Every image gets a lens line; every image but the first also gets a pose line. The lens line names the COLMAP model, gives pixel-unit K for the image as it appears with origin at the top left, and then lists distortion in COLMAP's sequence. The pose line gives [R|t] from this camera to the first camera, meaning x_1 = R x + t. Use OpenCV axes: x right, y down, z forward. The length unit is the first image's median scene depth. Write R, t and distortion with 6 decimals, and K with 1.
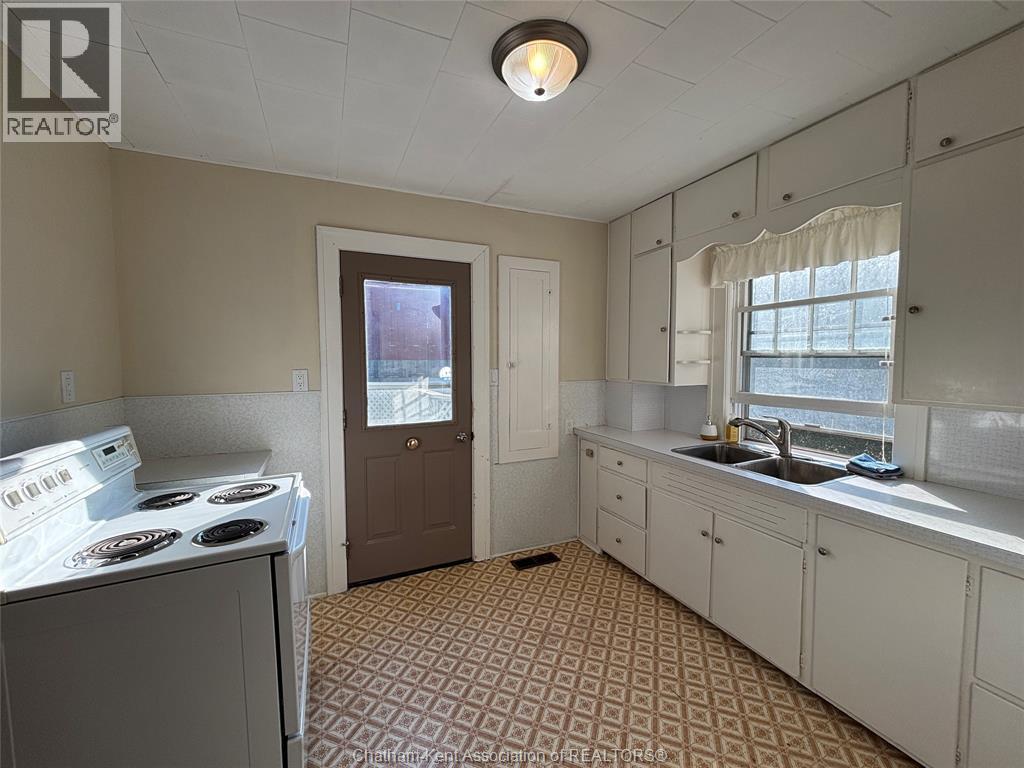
lens RADIAL K [[409.9, 0, 508.5], [0, 409.9, 380.7], [0, 0, 1]] dist [0.010637, 0.000189]
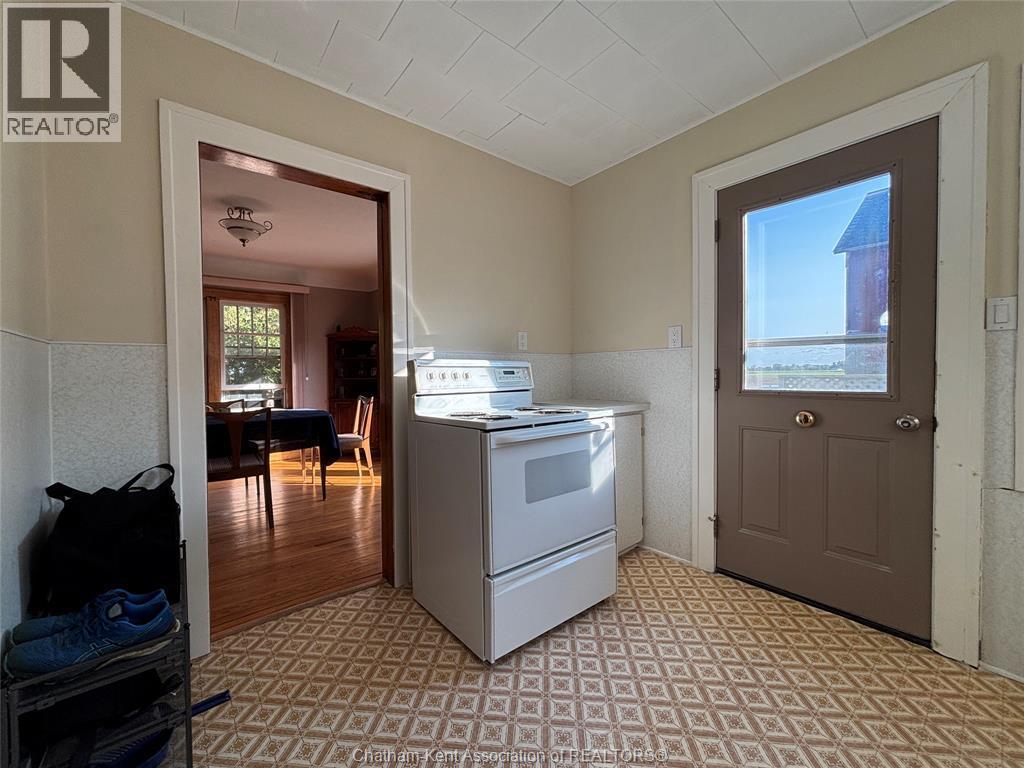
lens RADIAL K [[409.9, 0, 508.5], [0, 409.9, 380.7], [0, 0, 1]] dist [0.010637, 0.000189]
pose [[0.282374, 0.021992, -0.959052, 0.318709], [-0.040531, 0.999118, 0.010977, 0.102246], [0.958448, 0.035771, 0.283016, 0.303852]]
